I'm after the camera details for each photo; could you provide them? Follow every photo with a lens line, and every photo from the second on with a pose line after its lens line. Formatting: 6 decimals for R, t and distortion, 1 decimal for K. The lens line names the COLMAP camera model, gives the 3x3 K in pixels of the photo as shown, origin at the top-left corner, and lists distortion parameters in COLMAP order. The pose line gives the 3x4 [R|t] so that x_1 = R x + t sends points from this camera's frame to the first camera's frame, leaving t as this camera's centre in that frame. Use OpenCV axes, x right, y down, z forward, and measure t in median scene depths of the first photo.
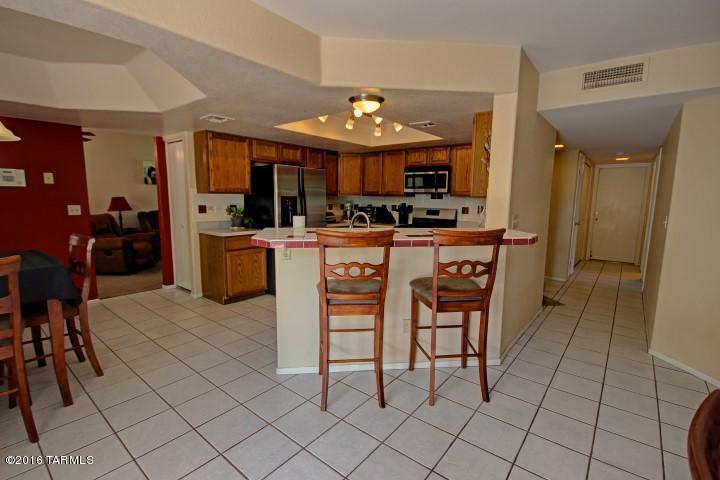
lens RADIAL K [[336.3, 0, 363.2], [0, 336.3, 240.4], [0, 0, 1]] dist [0.009104, -0.007202]
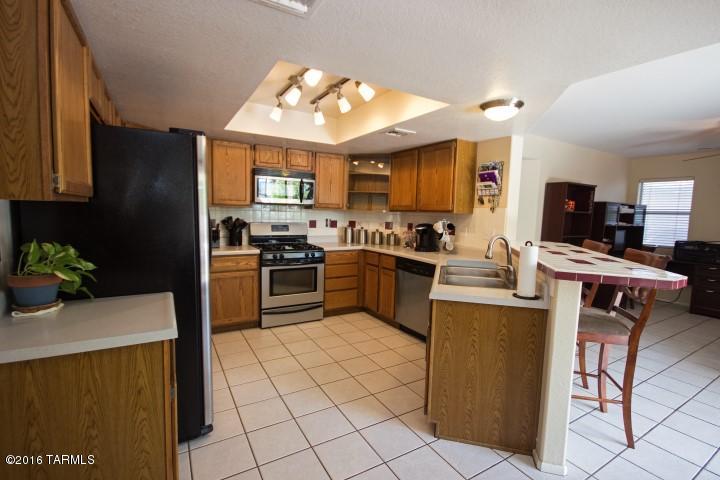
lens RADIAL K [[336.3, 0, 362.6], [0, 336.3, 241.6], [0, 0, 1]] dist [0.009104, -0.007202]
pose [[0.345327, -0.088483, 0.934302, -0.573949], [0.093284, 0.993851, 0.059644, -0.094790], [-0.933835, 0.066558, 0.351458, 0.633091]]
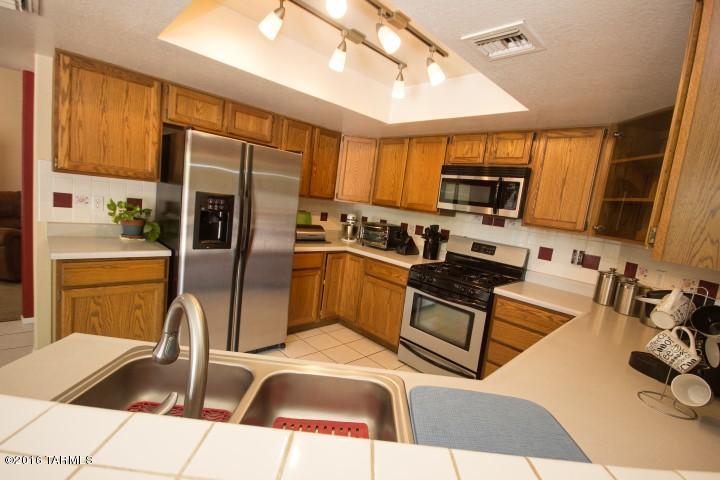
lens RADIAL K [[336.3, 0, 364.3], [0, 336.3, 239.1], [0, 0, 1]] dist [0.009104, -0.007202]
pose [[0.987367, 0.119435, -0.104127, 0.076473], [-0.121124, 0.992587, -0.010025, -0.081117], [0.102158, 0.022510, 0.994513, 0.485144]]
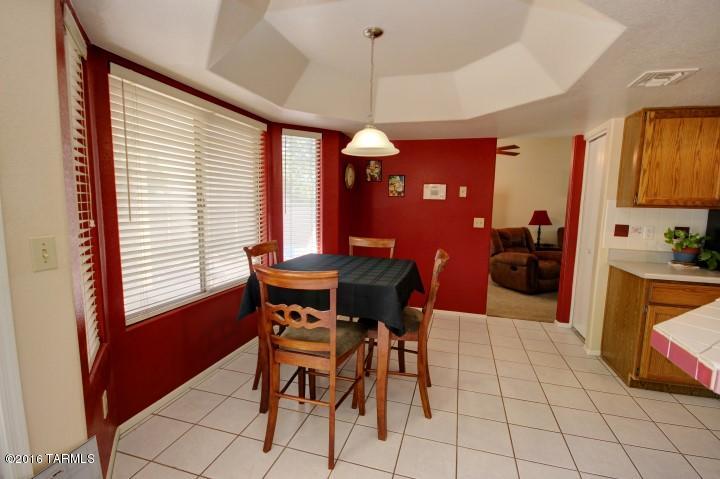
lens RADIAL K [[336.3, 0, 362.6], [0, 336.3, 240.9], [0, 0, 1]] dist [0.009104, -0.007202]
pose [[0.390615, 0.100691, -0.915031, -0.058752], [-0.137005, 0.989289, 0.050376, -0.034163], [0.910302, 0.105686, 0.400227, 0.253497]]
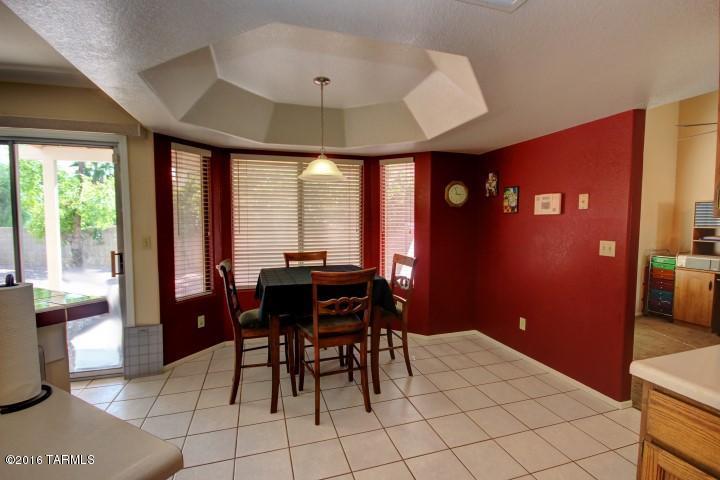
lens RADIAL K [[336.3, 0, 363.0], [0, 336.3, 242.1], [0, 0, 1]] dist [0.009104, -0.007202]
pose [[-0.550792, 0.040323, -0.833668, -0.064957], [-0.113318, 0.985971, 0.122557, -0.112106], [0.826915, 0.161973, -0.538495, 0.845988]]
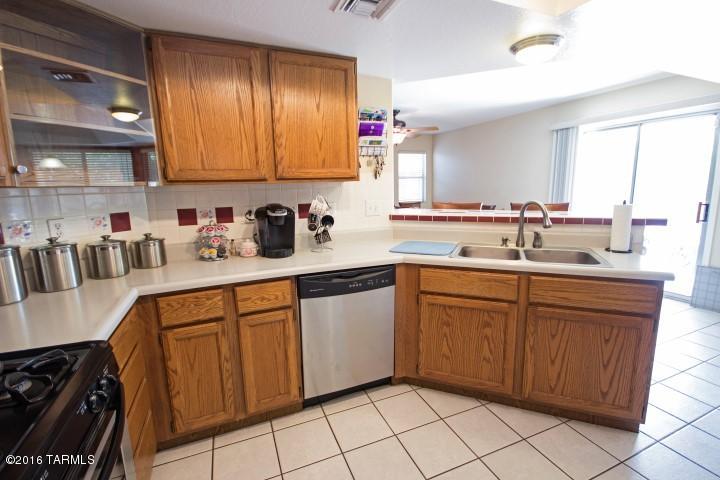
lens RADIAL K [[336.3, 0, 363.1], [0, 336.3, 241.7], [0, 0, 1]] dist [0.009104, -0.007202]
pose [[-0.881266, -0.079138, 0.465949, -0.017030], [0.066480, 0.955323, 0.287992, -0.151476], [-0.467922, 0.284774, -0.836632, 1.146459]]
